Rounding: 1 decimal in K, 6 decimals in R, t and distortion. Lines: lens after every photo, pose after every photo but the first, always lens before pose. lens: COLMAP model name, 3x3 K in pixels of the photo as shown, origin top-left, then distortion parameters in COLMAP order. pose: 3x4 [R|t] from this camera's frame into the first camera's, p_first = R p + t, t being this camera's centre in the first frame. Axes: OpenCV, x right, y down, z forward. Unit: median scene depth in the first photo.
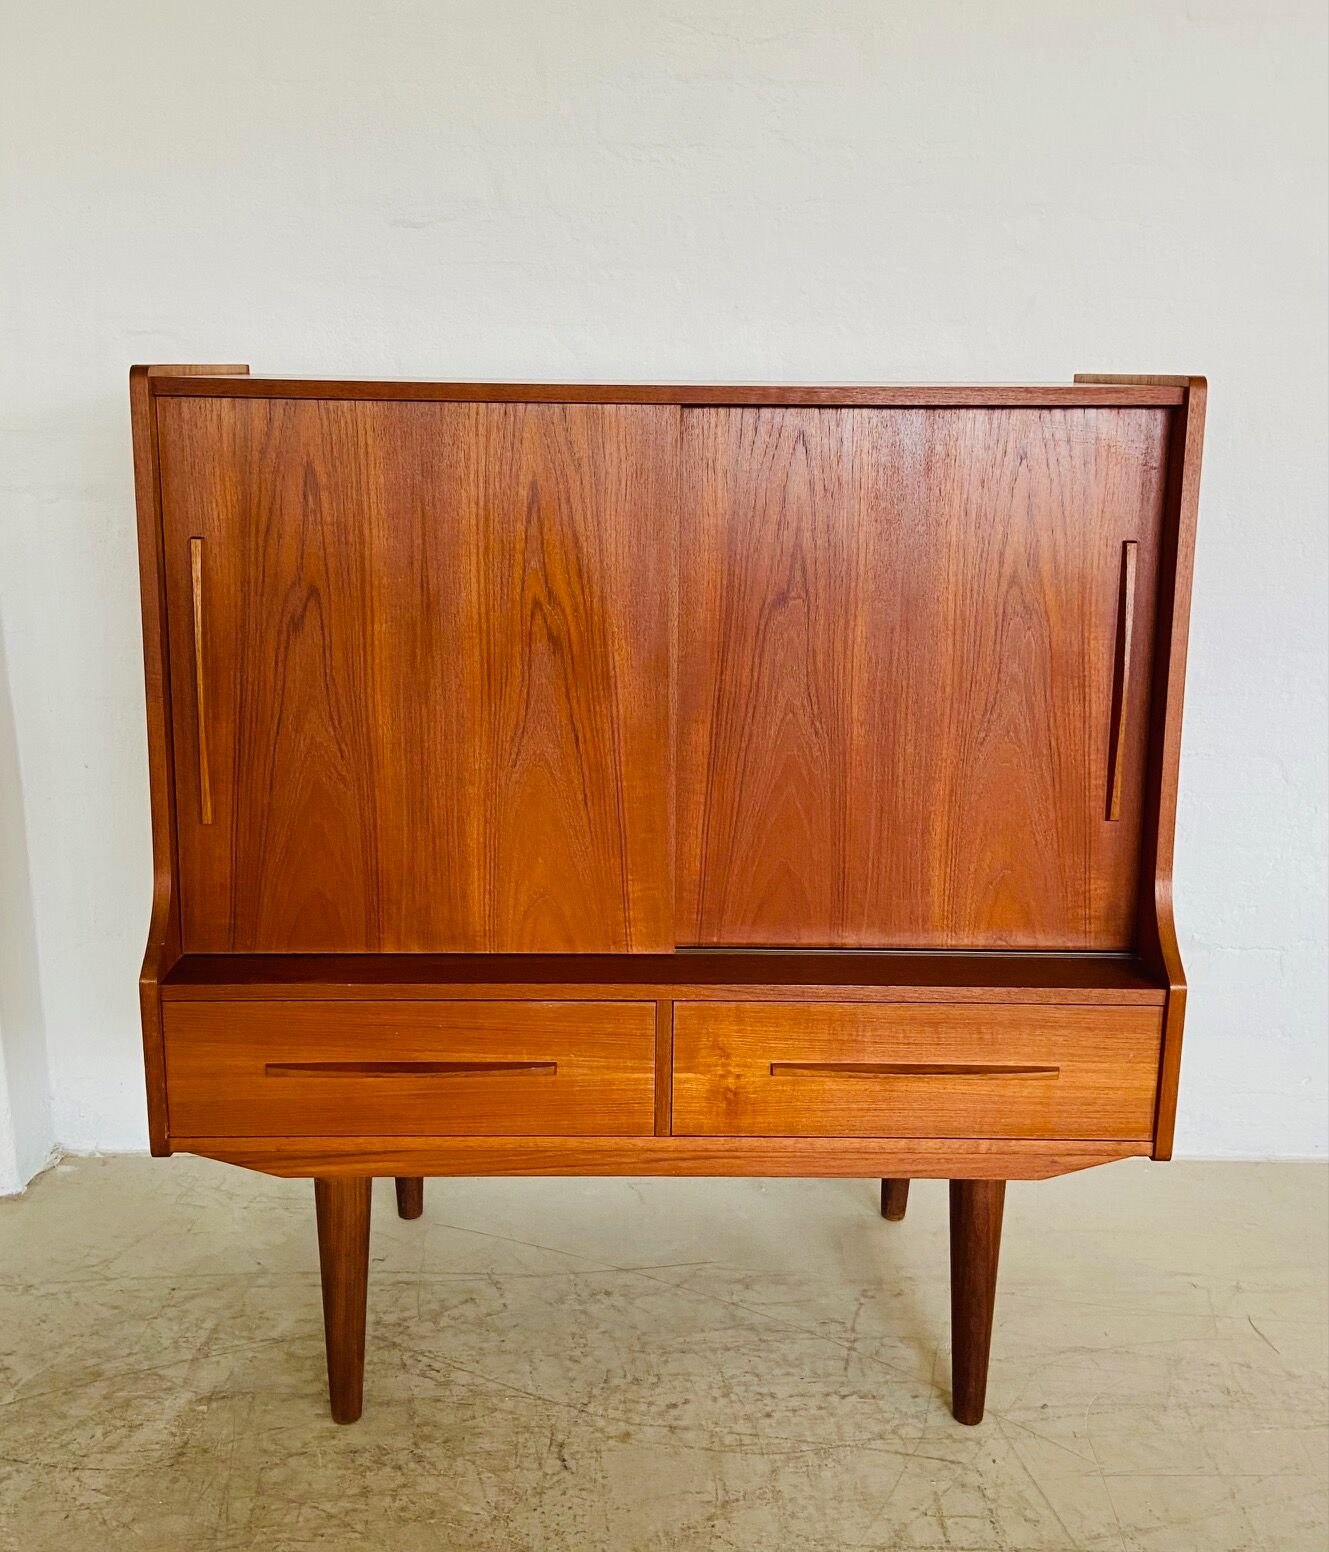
lens RADIAL K [[1530.1, 0, 644.0], [0, 1530.1, 718.1], [0, 0, 1]] dist [0.054036, 0.000000]
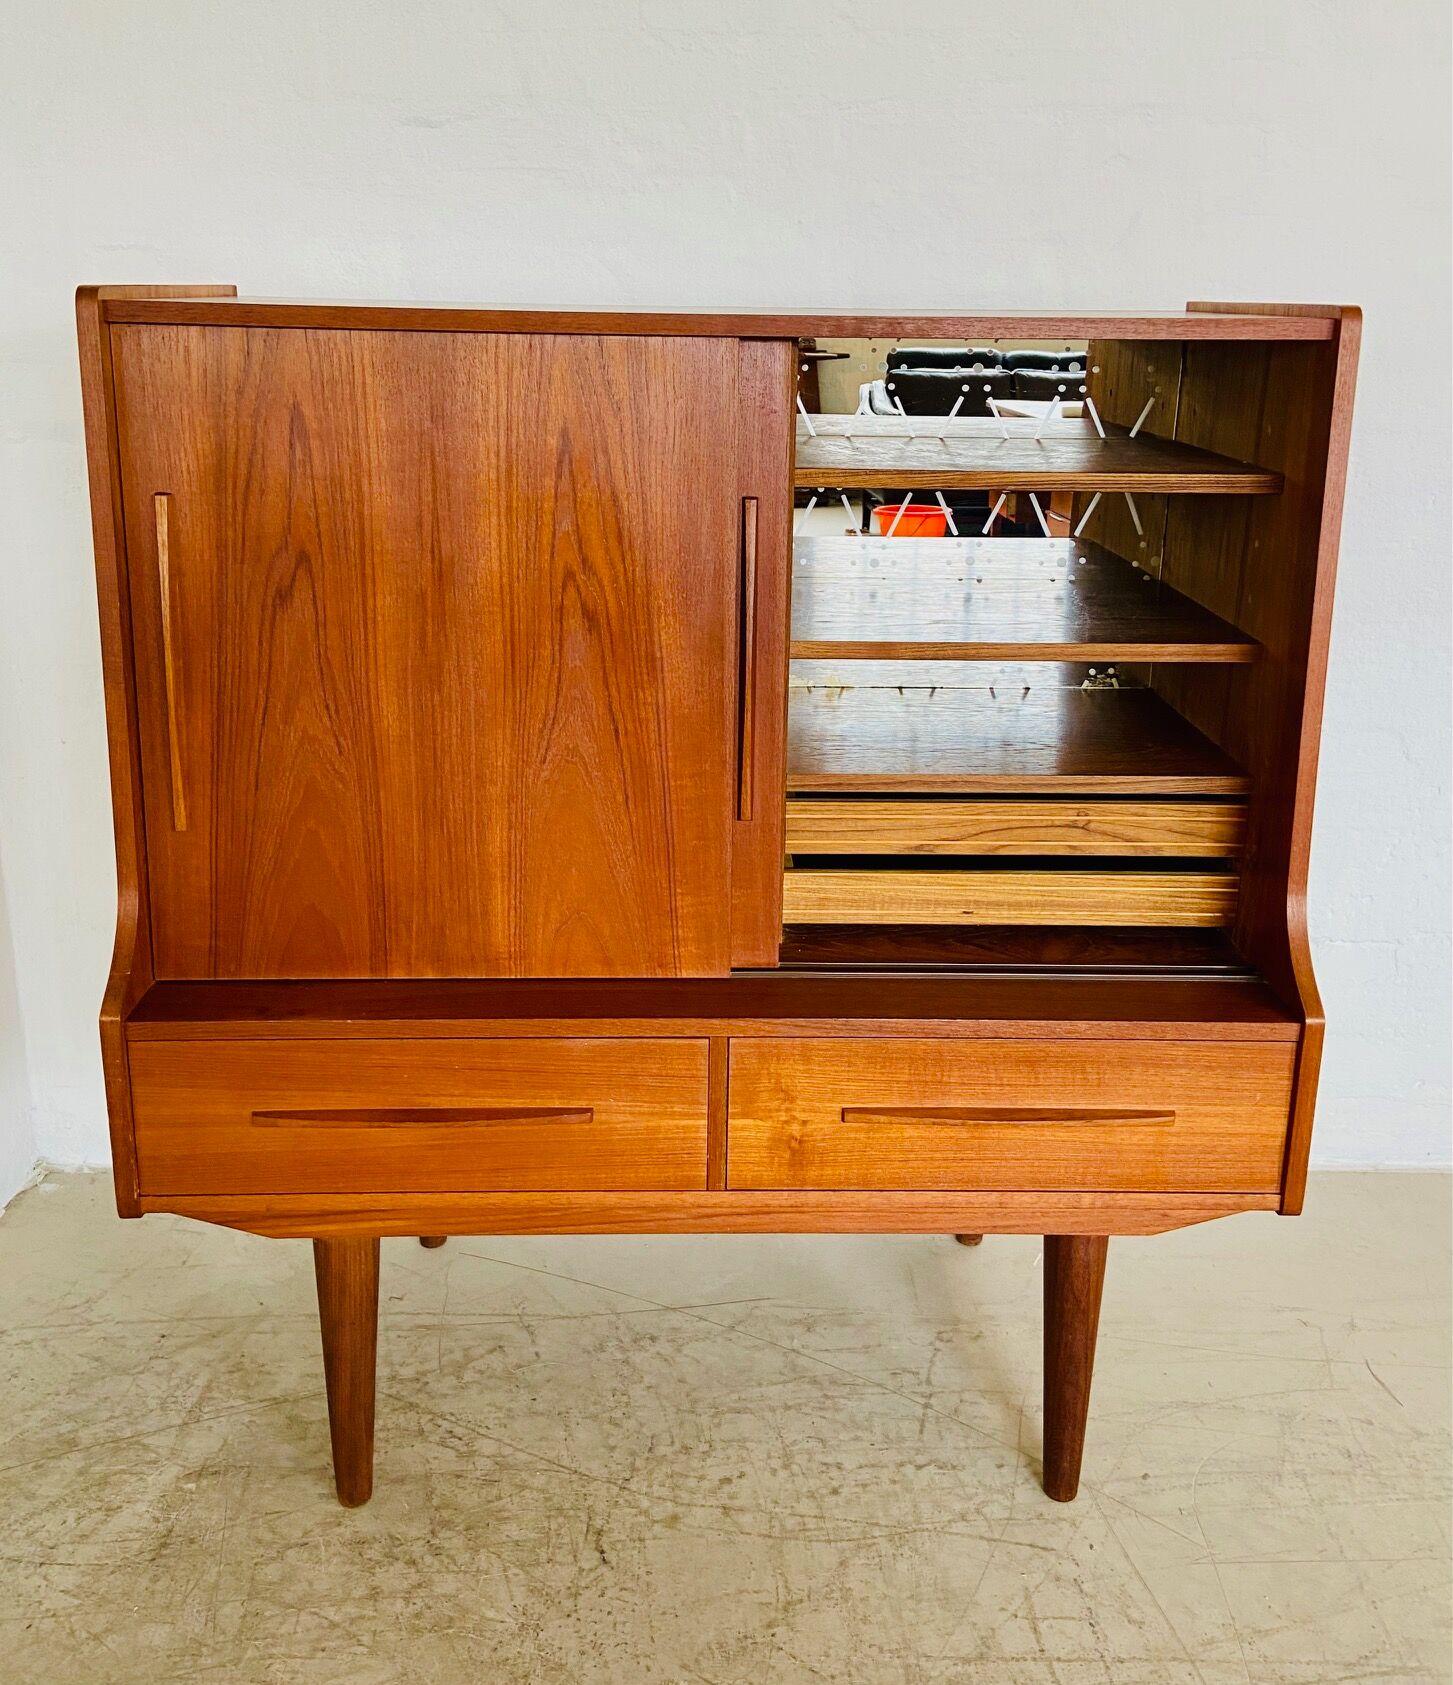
lens RADIAL K [[1545.6, 0, 715.1], [0, 1545.6, 695.3], [0, 0, 1]] dist [0.029550, 0.000000]
pose [[0.999876, 0.000822, 0.015735, -0.002419], [-0.001323, 0.999490, 0.031902, -0.032794], [-0.015700, -0.031919, 0.999367, 0.135985]]
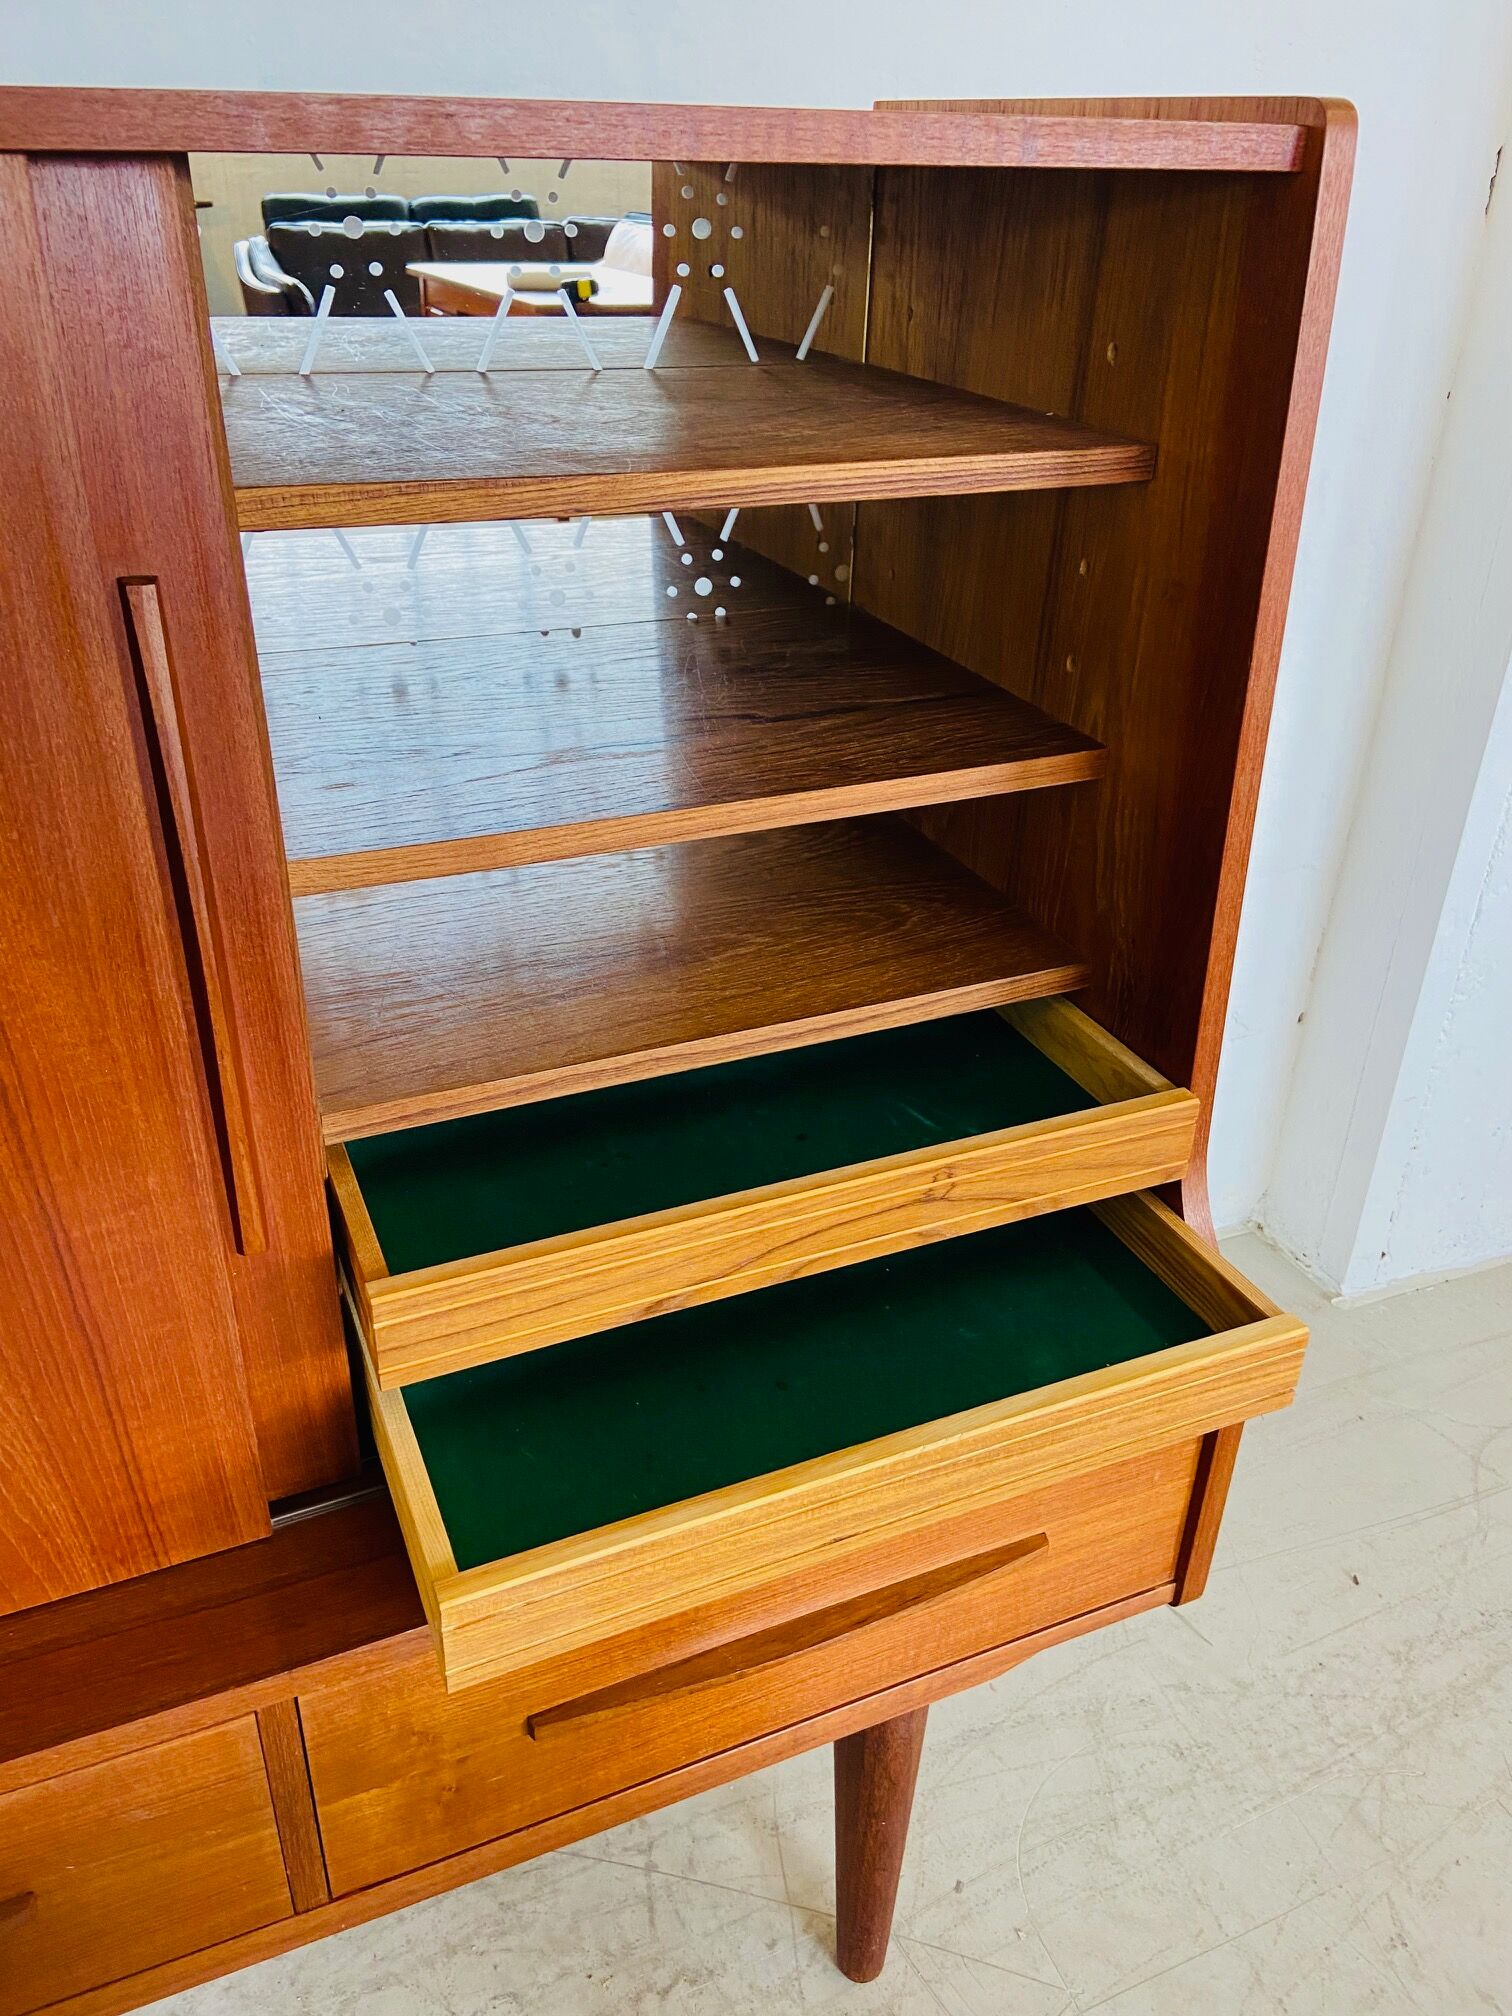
lens RADIAL K [[1546.3, 0, 751.0], [0, 1546.3, 994.6], [0, 0, 1]] dist [0.072484, -0.083847]
pose [[0.919744, -0.177875, 0.349901, 0.016537], [0.073444, 0.953670, 0.291752, -0.115812], [-0.385586, -0.242639, 0.890197, 0.579334]]
